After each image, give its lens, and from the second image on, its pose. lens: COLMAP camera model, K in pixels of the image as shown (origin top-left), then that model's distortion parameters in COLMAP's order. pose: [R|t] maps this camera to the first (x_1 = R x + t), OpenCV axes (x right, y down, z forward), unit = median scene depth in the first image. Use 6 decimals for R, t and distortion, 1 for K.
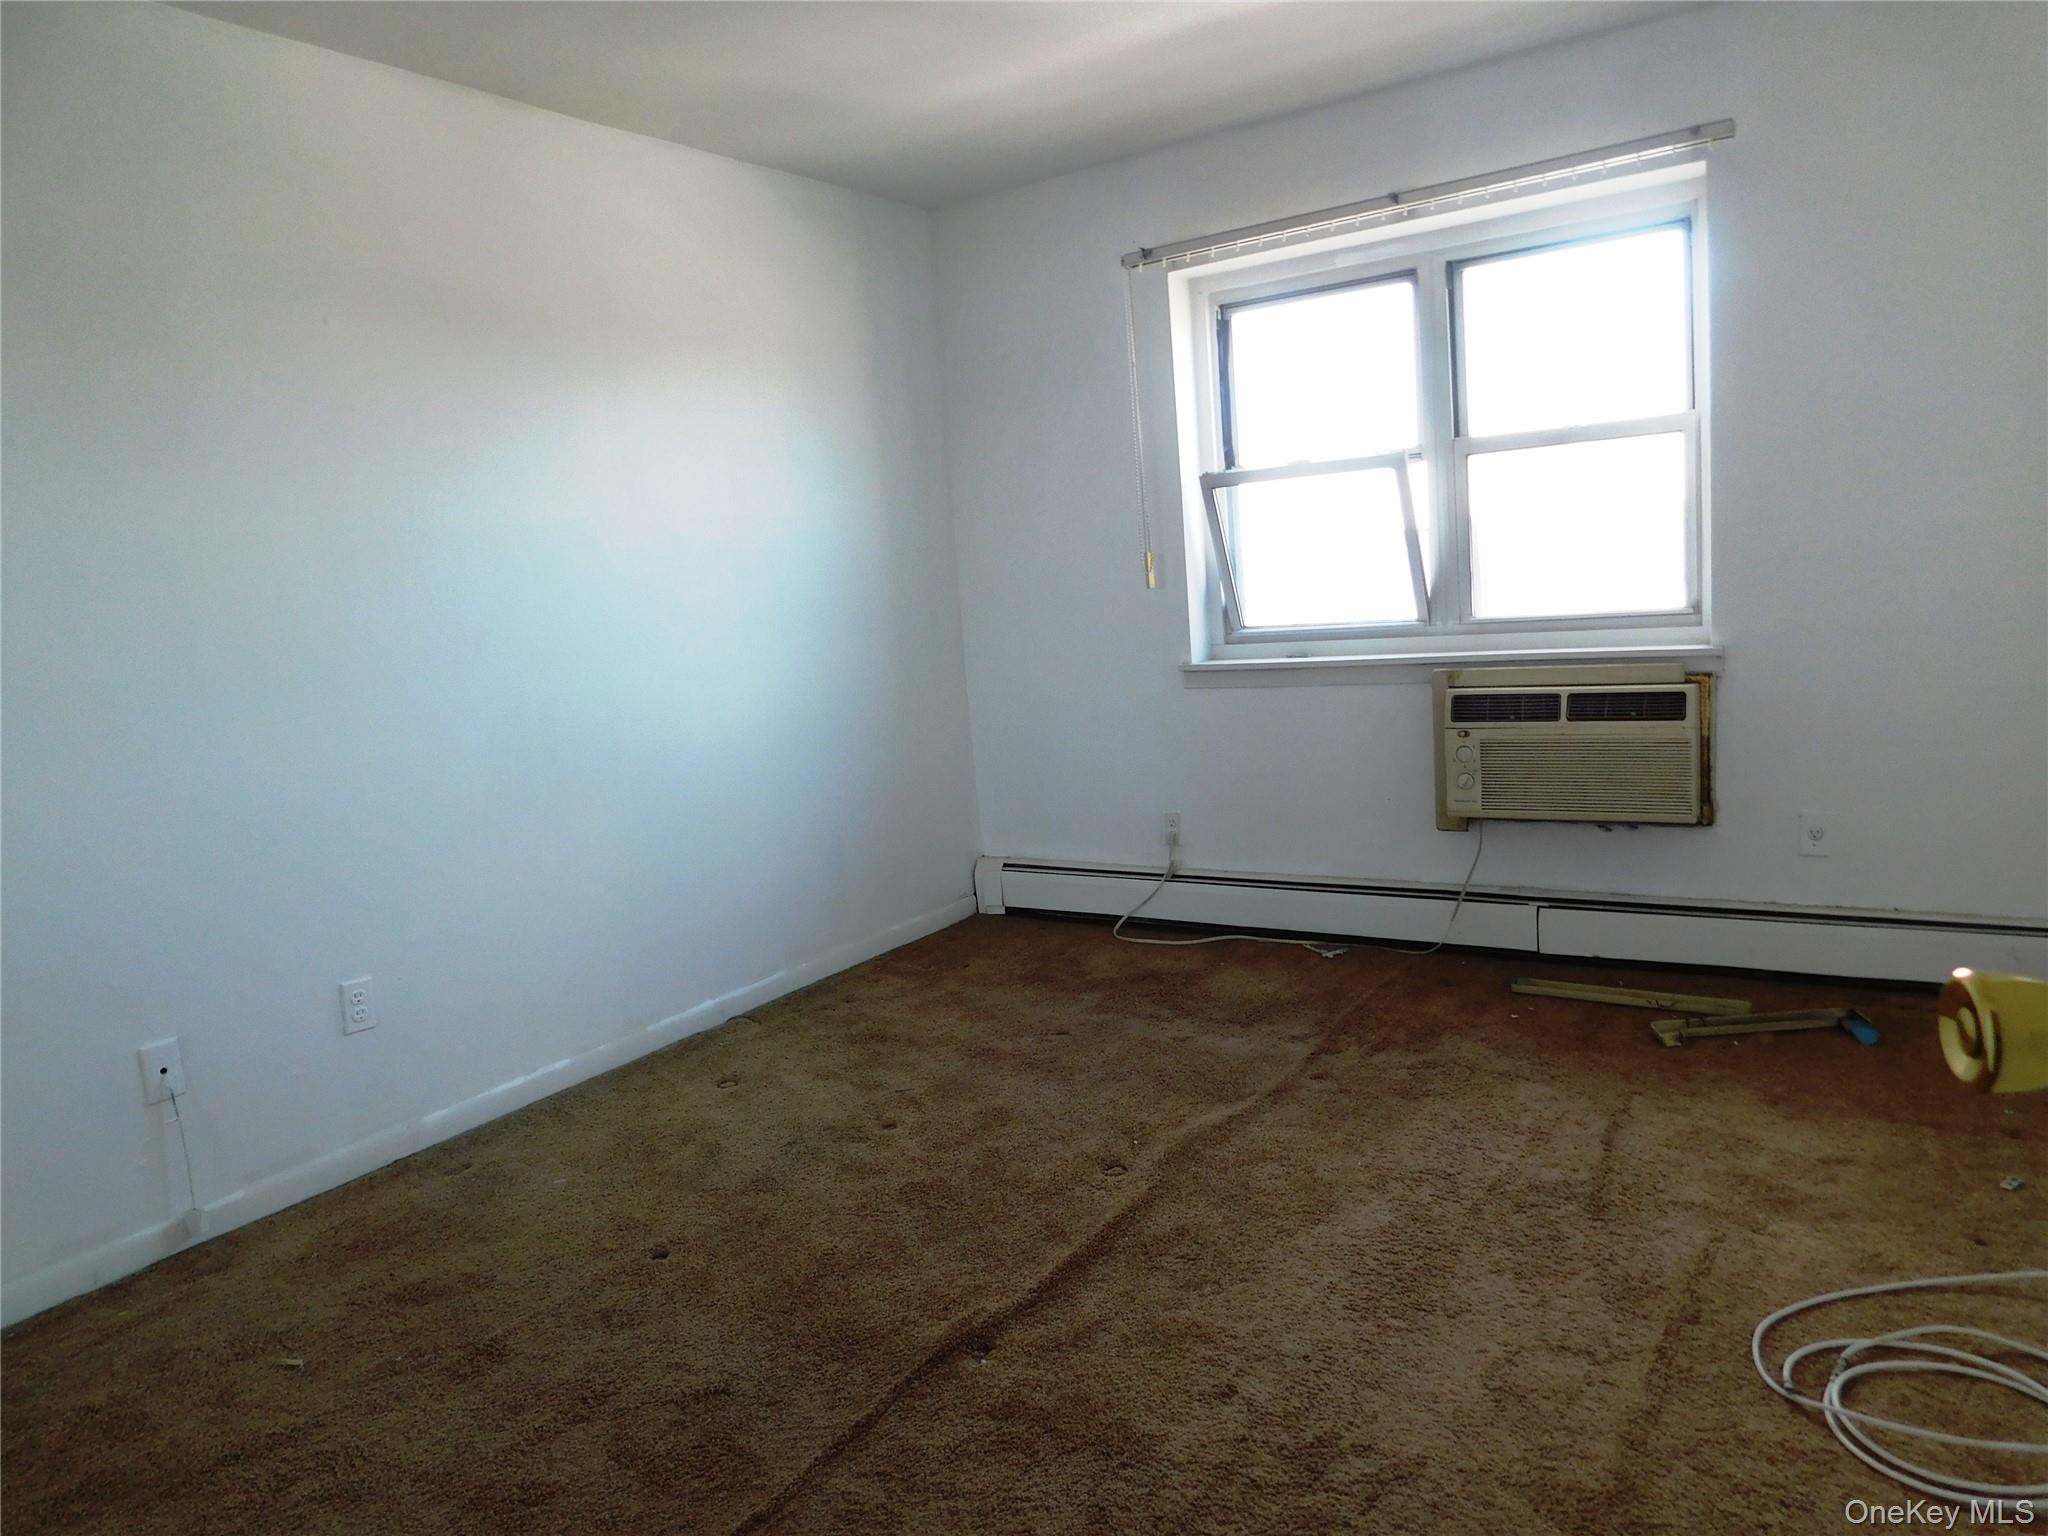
lens RADIAL K [[1364.3, 0, 1031.7], [0, 1364.3, 735.0], [0, 0, 1]] dist [0.000877, 0.001976]
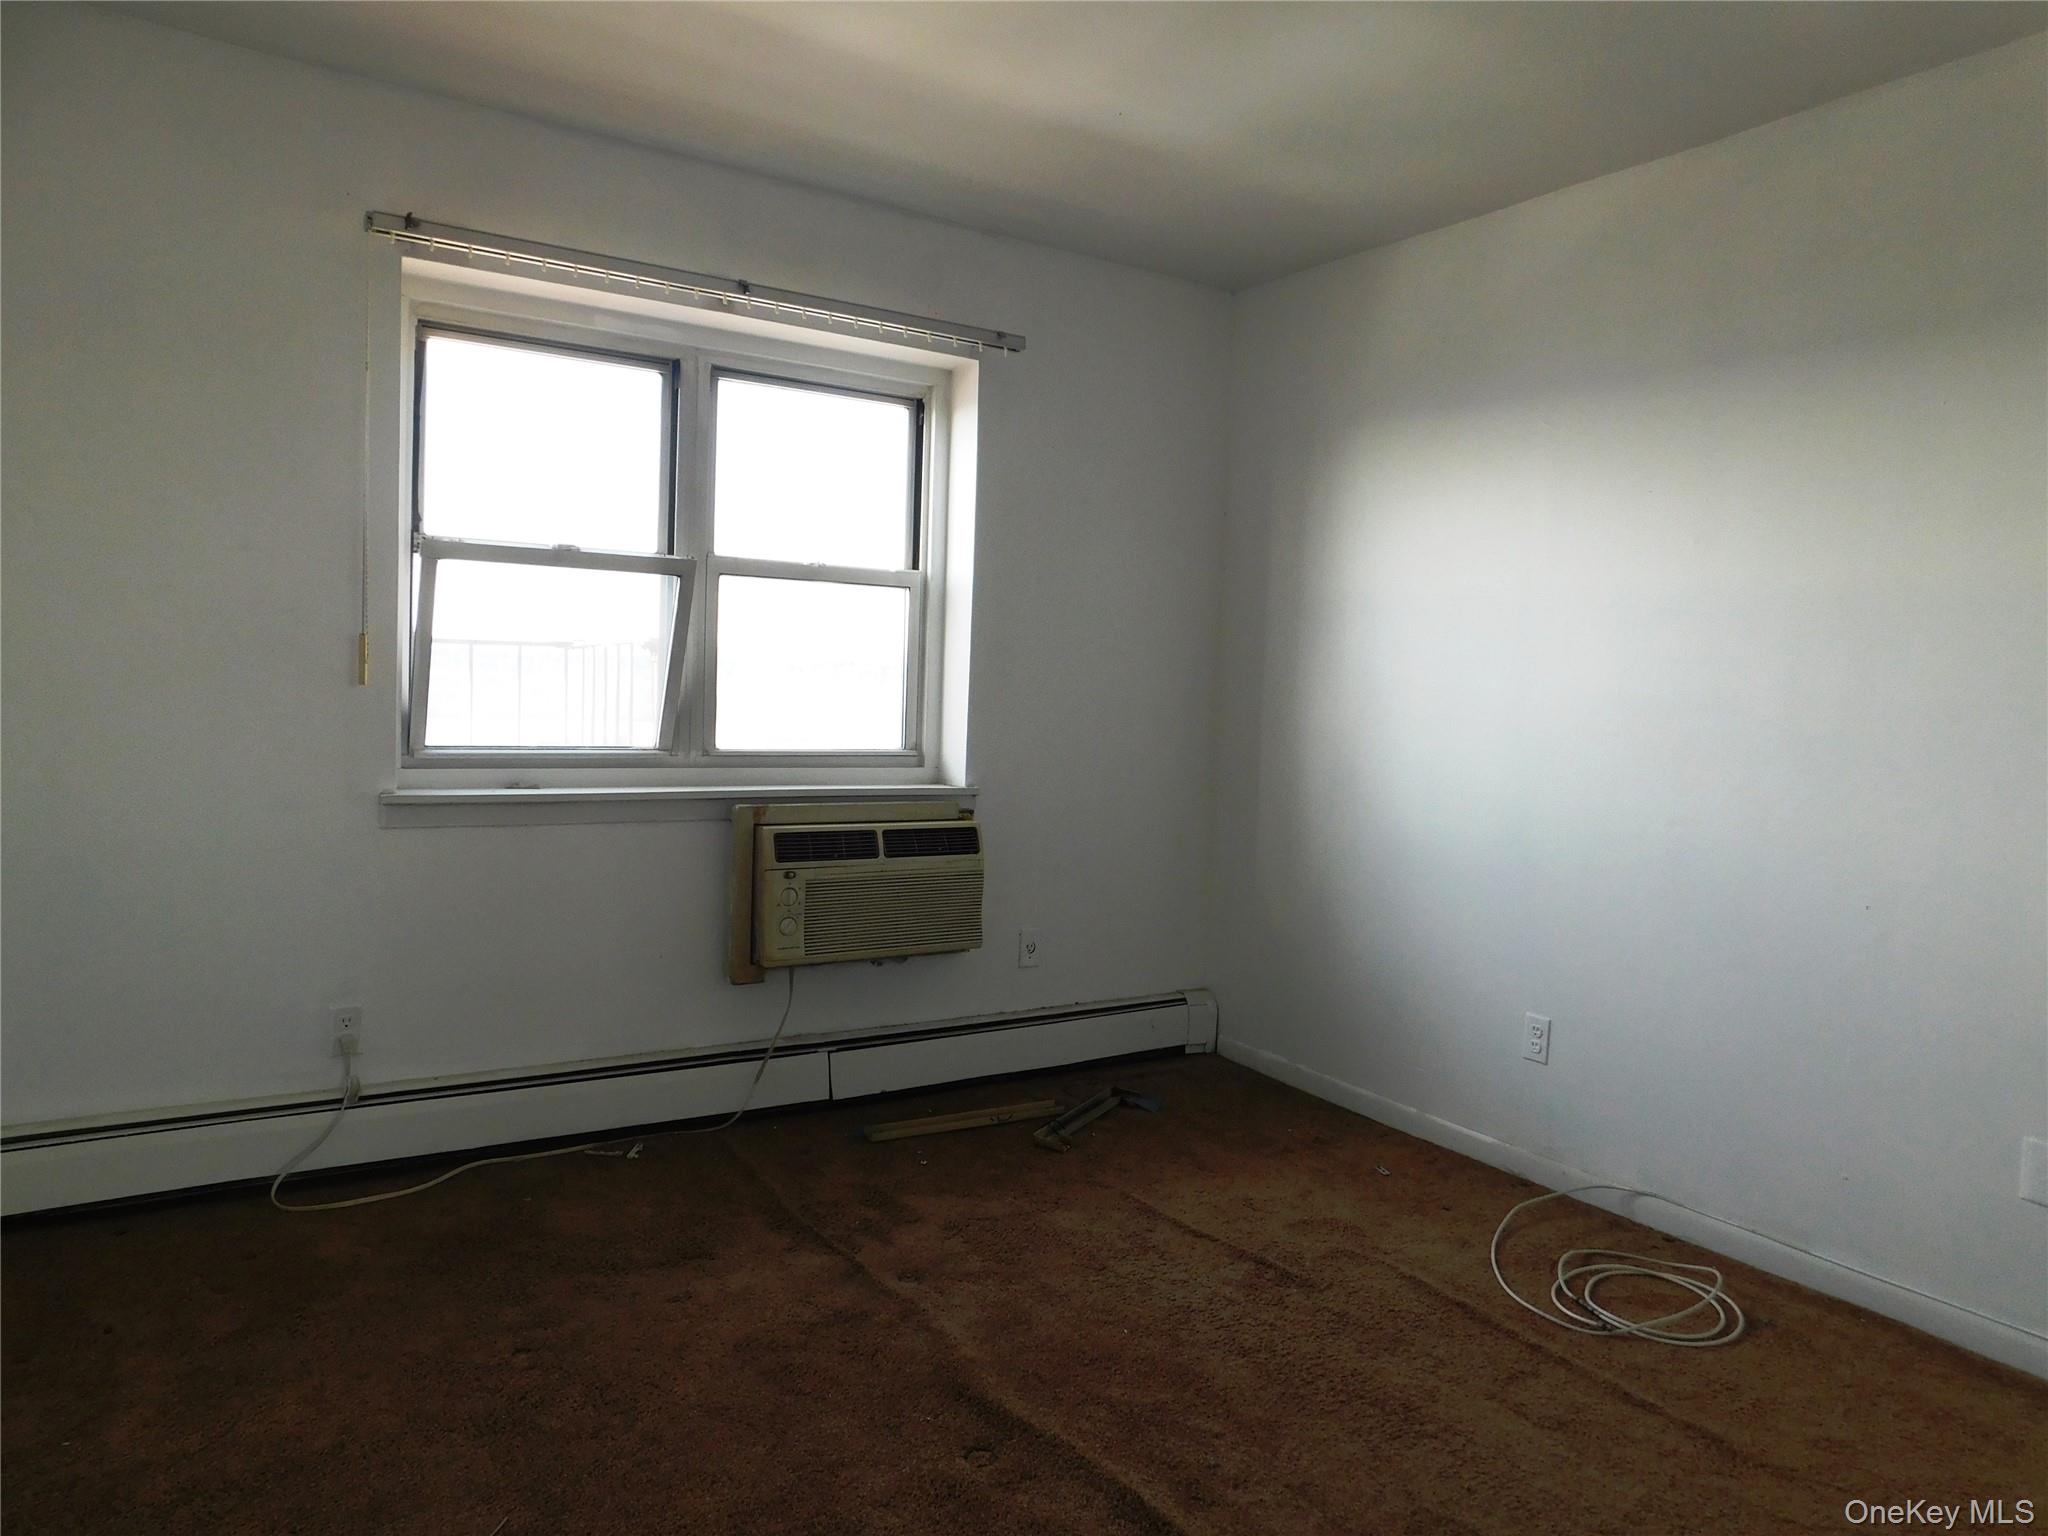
lens RADIAL K [[1357.1, 0, 1024.0], [0, 1357.1, 768.0], [0, 0, 1]] dist [-0.044083, 0.034467]
pose [[0.402617, 0.039101, 0.914533, -0.459915], [0.040354, 0.997358, -0.060408, -0.011108], [-0.914479, 0.061227, 0.399975, 0.483059]]
